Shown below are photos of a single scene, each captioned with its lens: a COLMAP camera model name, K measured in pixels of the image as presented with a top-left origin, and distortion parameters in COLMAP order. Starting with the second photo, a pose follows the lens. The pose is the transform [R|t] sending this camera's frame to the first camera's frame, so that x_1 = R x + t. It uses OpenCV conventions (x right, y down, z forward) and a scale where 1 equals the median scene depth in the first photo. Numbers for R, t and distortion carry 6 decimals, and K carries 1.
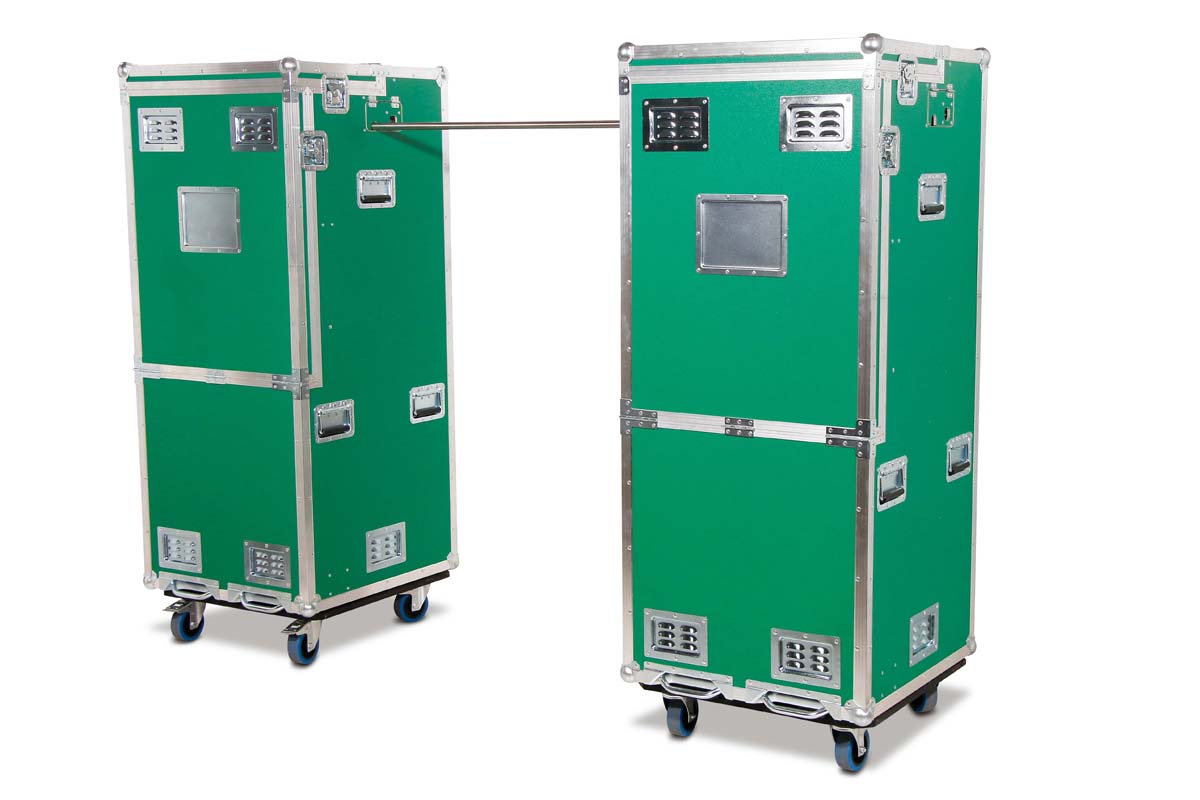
lens RADIAL K [[1767.2, 0, 600.0], [0, 1767.2, 400.0], [0, 0, 1]] dist [-0.215954, 1.763190]
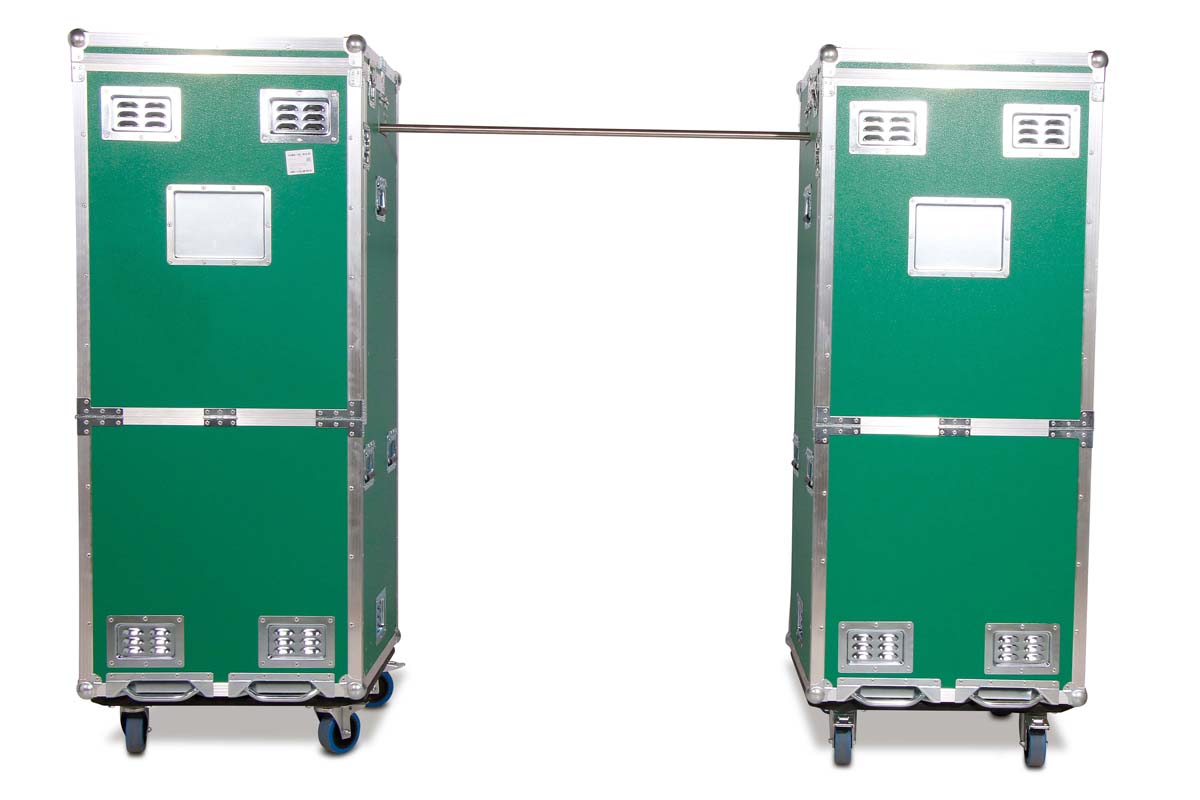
lens RADIAL K [[1538.1, 0, 600.0], [0, 1538.1, 227.9], [0, 0, 1]] dist [-0.018322, 0.026299]
pose [[0.818962, -0.013358, 0.573692, -0.470048], [0.061353, 0.996037, -0.064391, -0.043141], [-0.570559, 0.087932, 0.816536, 0.307285]]
